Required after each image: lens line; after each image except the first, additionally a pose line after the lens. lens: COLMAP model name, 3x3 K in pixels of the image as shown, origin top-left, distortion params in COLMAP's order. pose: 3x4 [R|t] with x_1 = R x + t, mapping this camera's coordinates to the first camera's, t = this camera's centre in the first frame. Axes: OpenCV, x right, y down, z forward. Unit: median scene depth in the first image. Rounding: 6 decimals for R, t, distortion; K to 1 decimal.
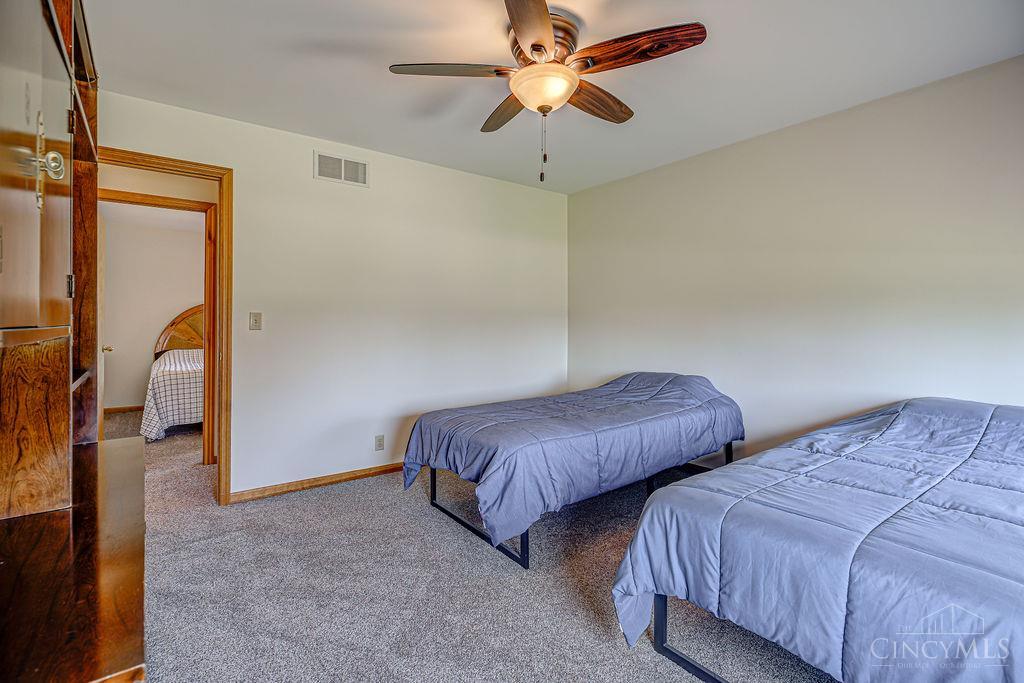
lens RADIAL K [[474.2, 0, 511.8], [0, 474.2, 334.2], [0, 0, 1]] dist [0.023941, 0.000272]
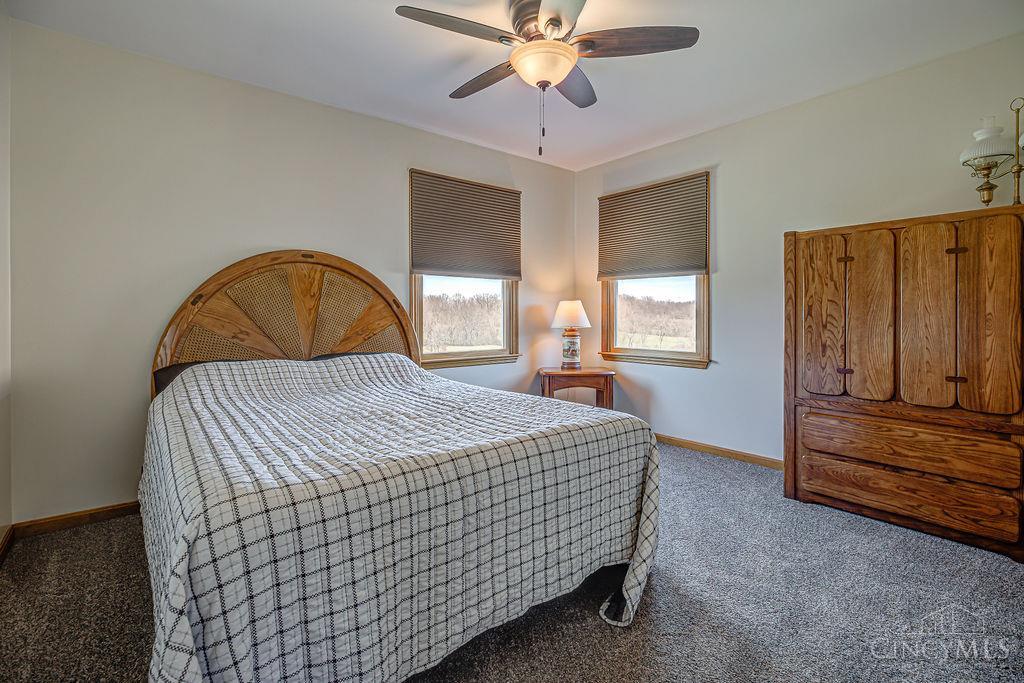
lens RADIAL K [[474.2, 0, 515.3], [0, 474.2, 329.4], [0, 0, 1]] dist [0.023941, 0.000272]
pose [[0.999212, -0.014637, 0.036907, -0.454863], [0.013945, 0.999723, 0.018947, 0.000717], [-0.037174, -0.018417, 0.999139, 0.586598]]
